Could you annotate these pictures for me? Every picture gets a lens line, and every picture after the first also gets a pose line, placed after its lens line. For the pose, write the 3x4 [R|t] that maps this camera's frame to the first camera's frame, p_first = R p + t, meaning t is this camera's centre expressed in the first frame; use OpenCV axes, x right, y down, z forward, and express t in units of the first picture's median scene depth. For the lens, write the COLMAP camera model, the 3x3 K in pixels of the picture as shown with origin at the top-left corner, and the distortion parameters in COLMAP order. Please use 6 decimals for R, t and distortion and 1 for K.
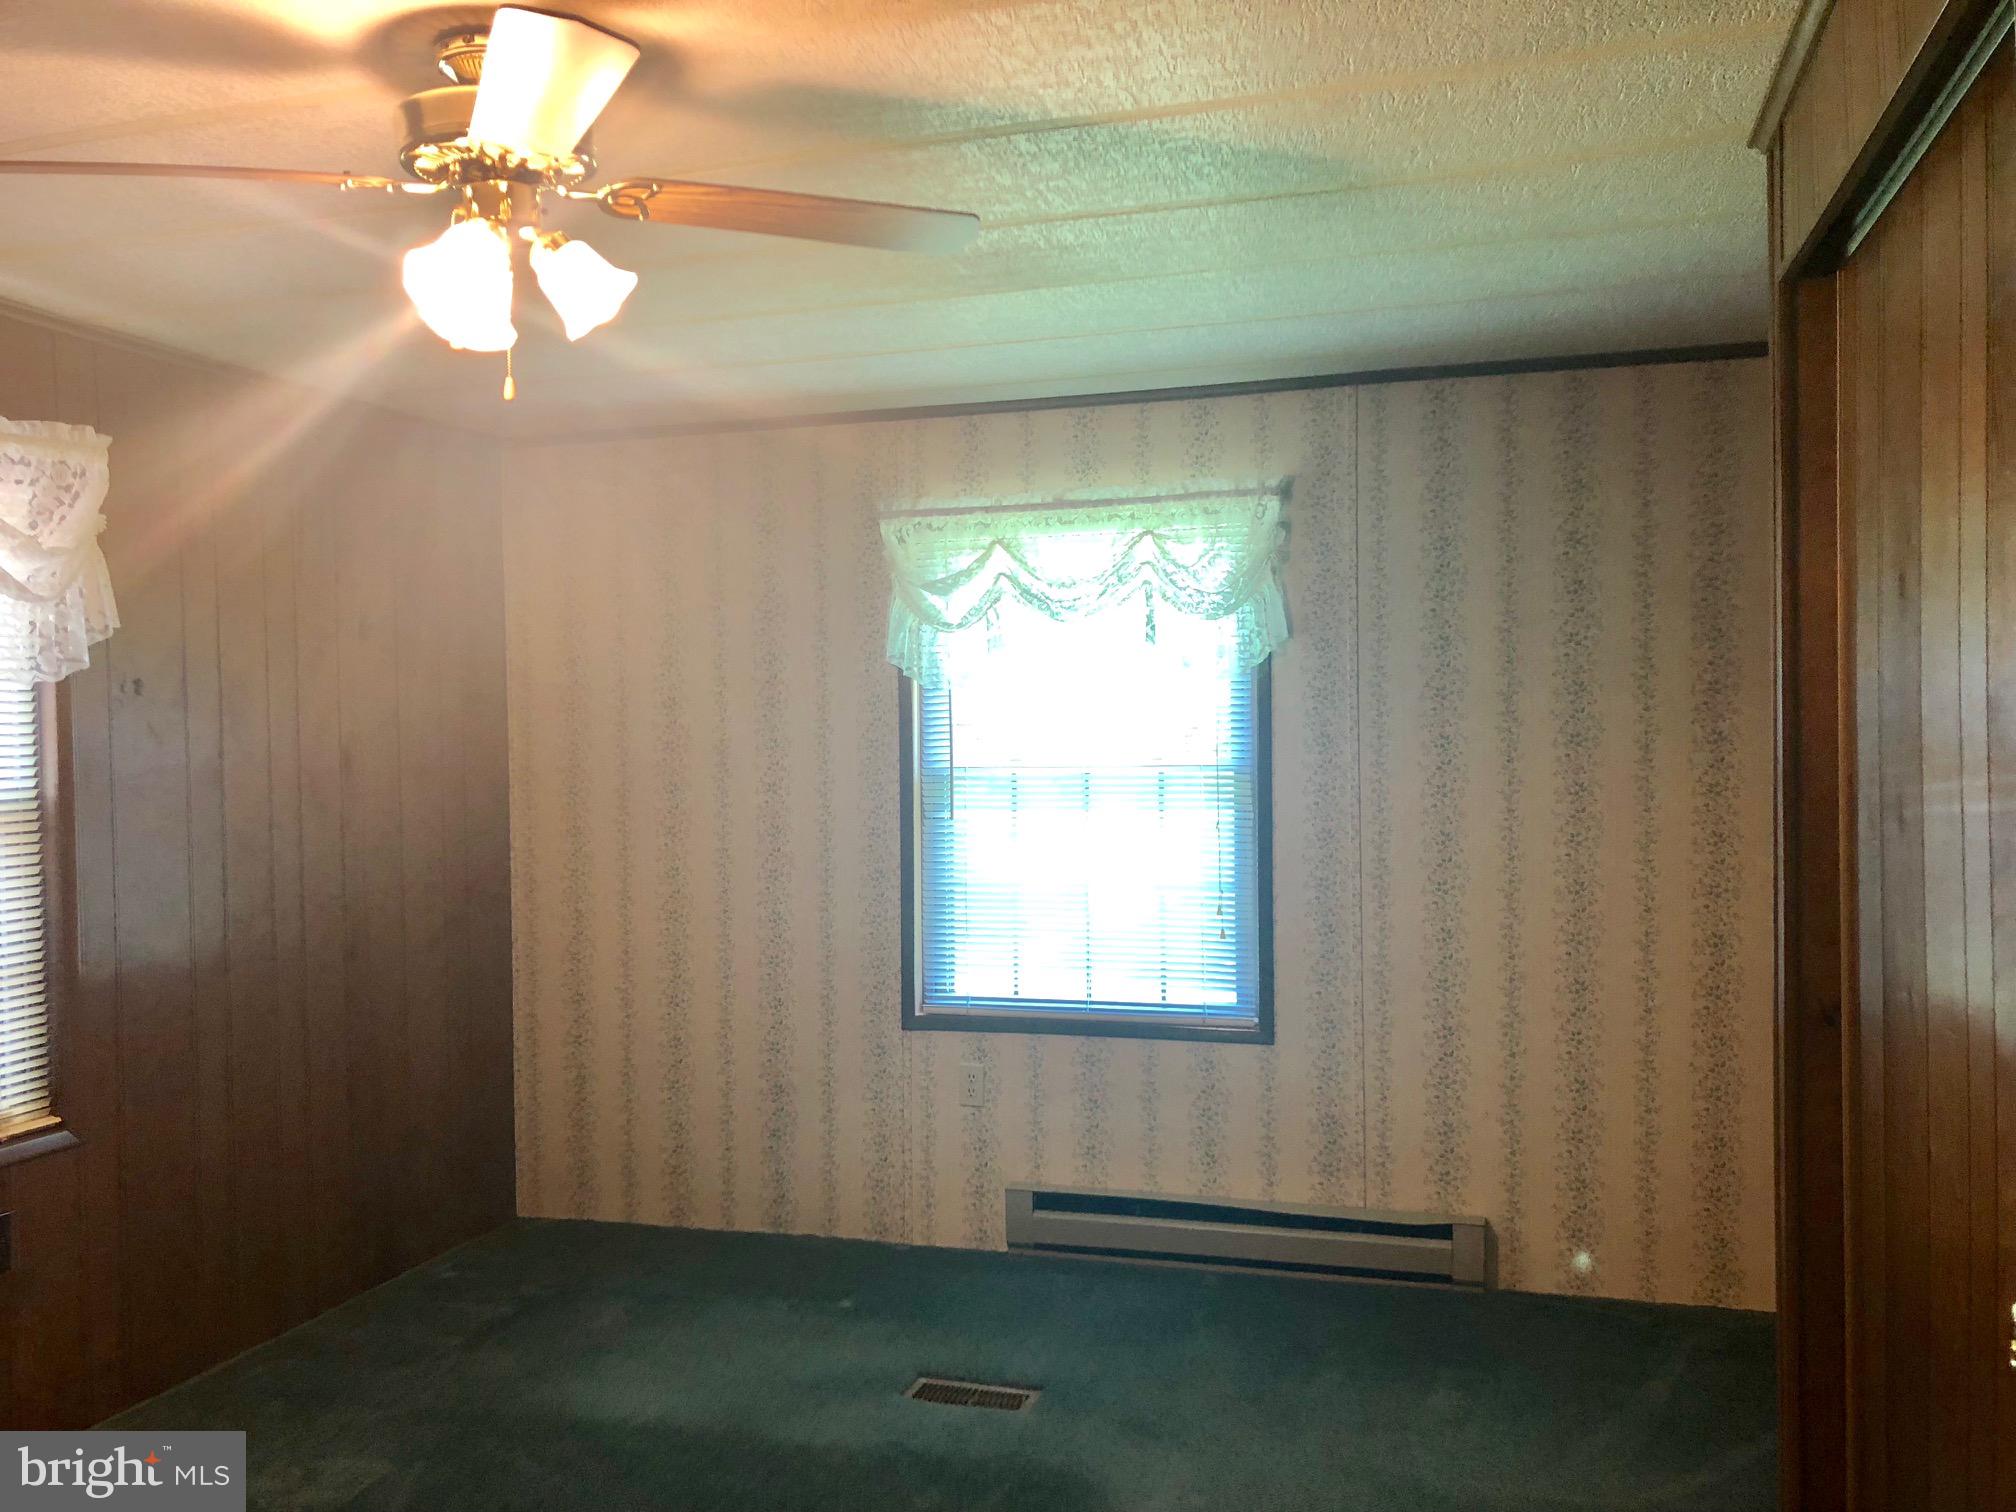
lens RADIAL K [[1635.3, 0, 1004.1], [0, 1635.3, 744.5], [0, 0, 1]] dist [0.079978, -0.131586]
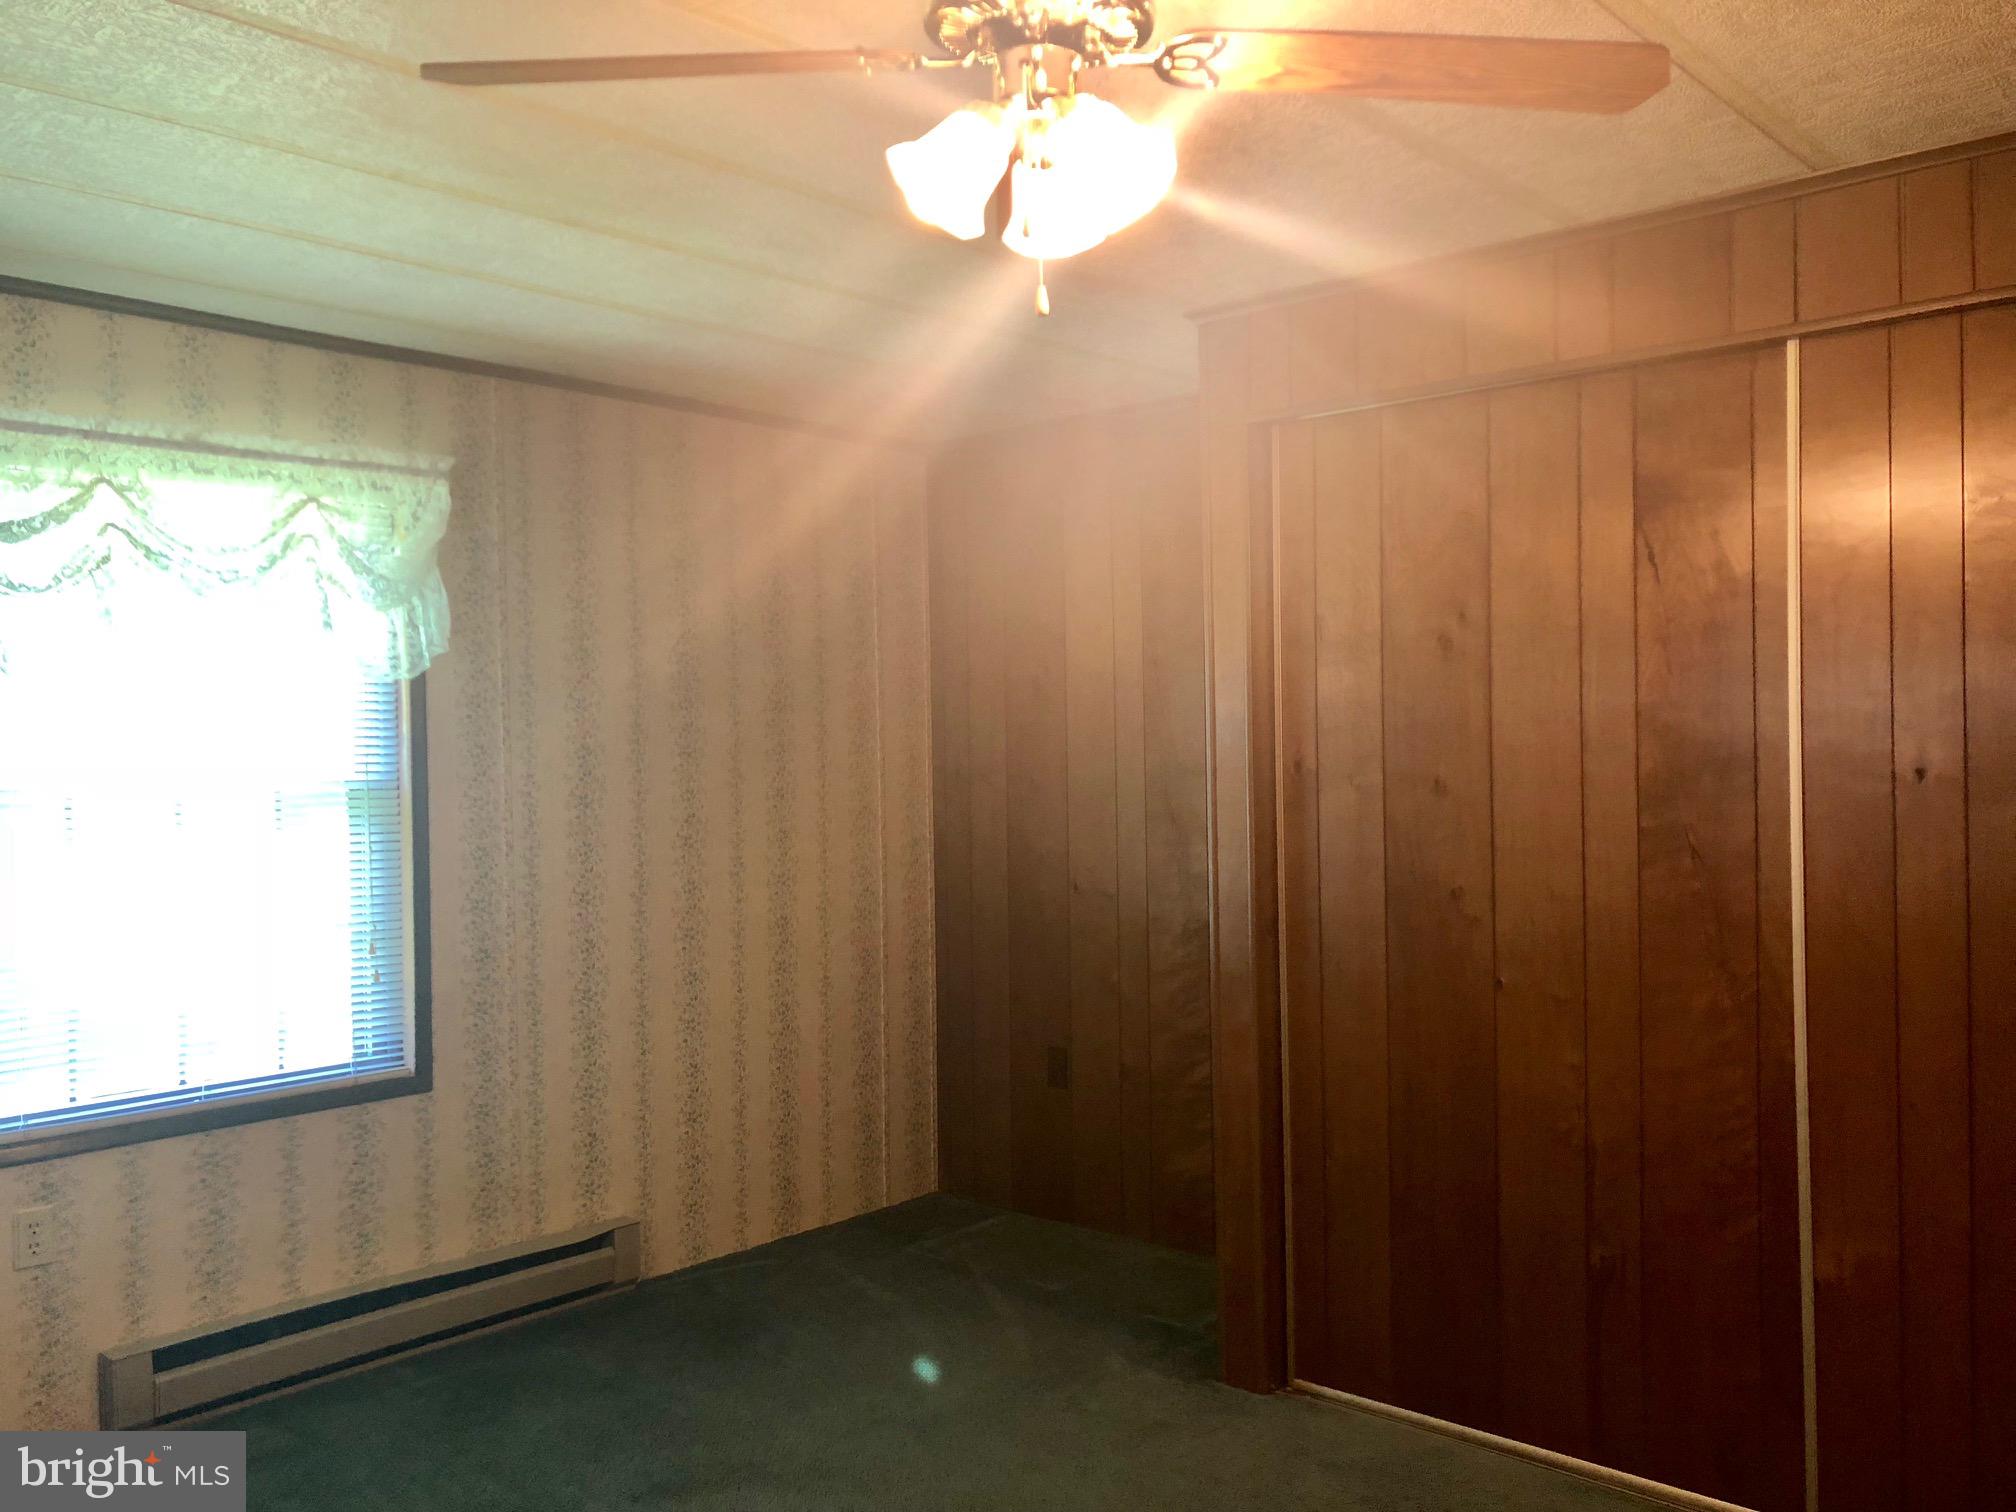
lens RADIAL K [[1654.4, 0, 1019.2], [0, 1654.4, 753.3], [0, 0, 1]] dist [0.049266, -0.048438]
pose [[0.430961, 0.005371, 0.902354, -0.518263], [0.017911, 0.999734, -0.014505, 0.017583], [-0.902193, 0.022413, 0.430751, 0.315149]]
